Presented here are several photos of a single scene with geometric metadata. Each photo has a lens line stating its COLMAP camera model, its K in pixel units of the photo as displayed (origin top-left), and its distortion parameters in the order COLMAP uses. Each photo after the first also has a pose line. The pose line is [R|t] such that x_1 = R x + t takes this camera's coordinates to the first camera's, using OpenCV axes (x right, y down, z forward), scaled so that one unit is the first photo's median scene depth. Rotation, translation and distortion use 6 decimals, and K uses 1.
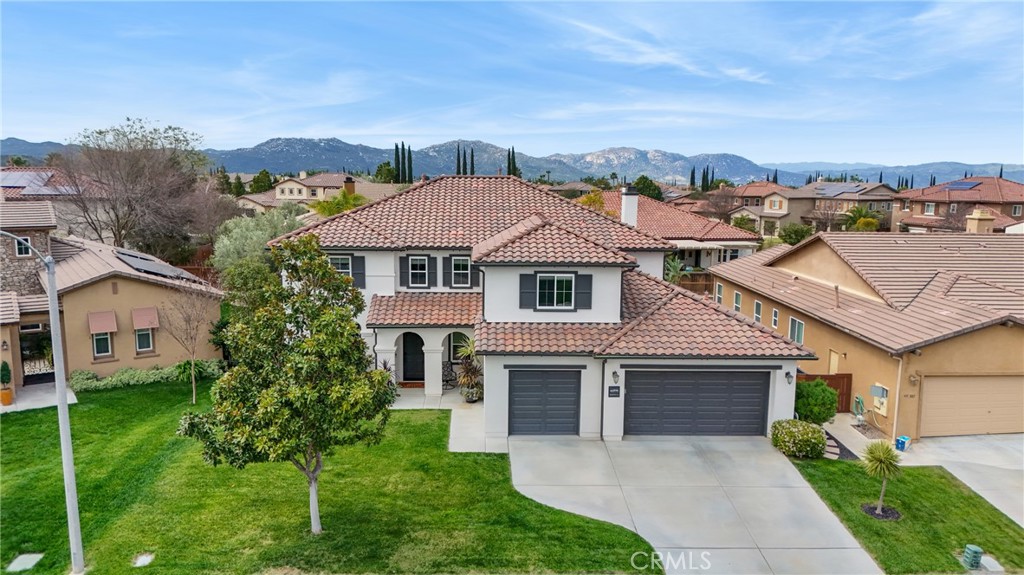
lens RADIAL K [[742.1, 0, 512.0], [0, 742.1, 287.5], [0, 0, 1]] dist [0.108825, -0.145236]
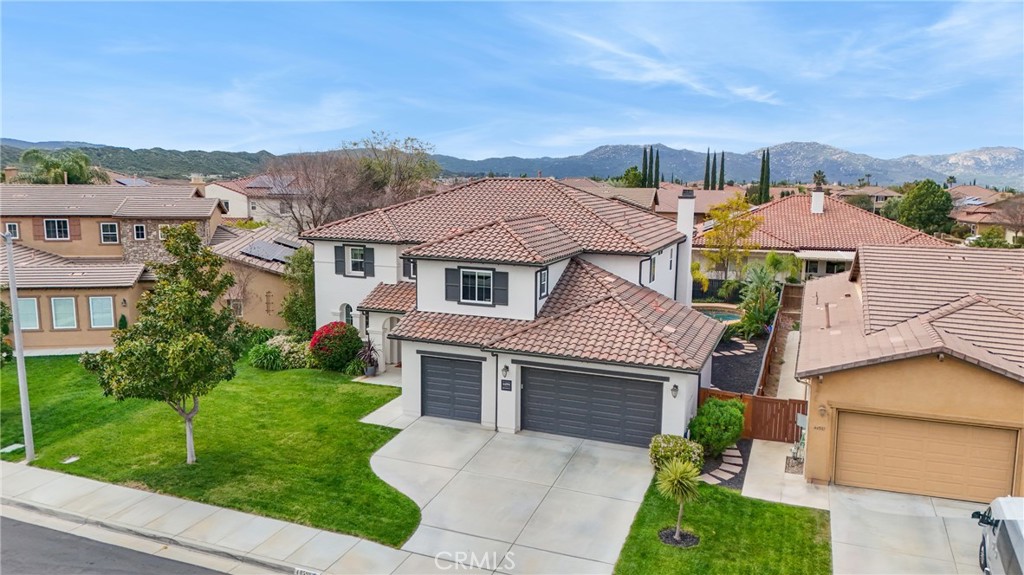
lens RADIAL K [[742.1, 0, 512.0], [0, 742.1, 287.5], [0, 0, 1]] dist [0.108825, -0.145236]
pose [[0.915012, 0.060418, -0.398877, 0.539193], [-0.063087, 0.997987, 0.006444, -0.003236], [0.398464, 0.019268, 0.916982, 0.051192]]
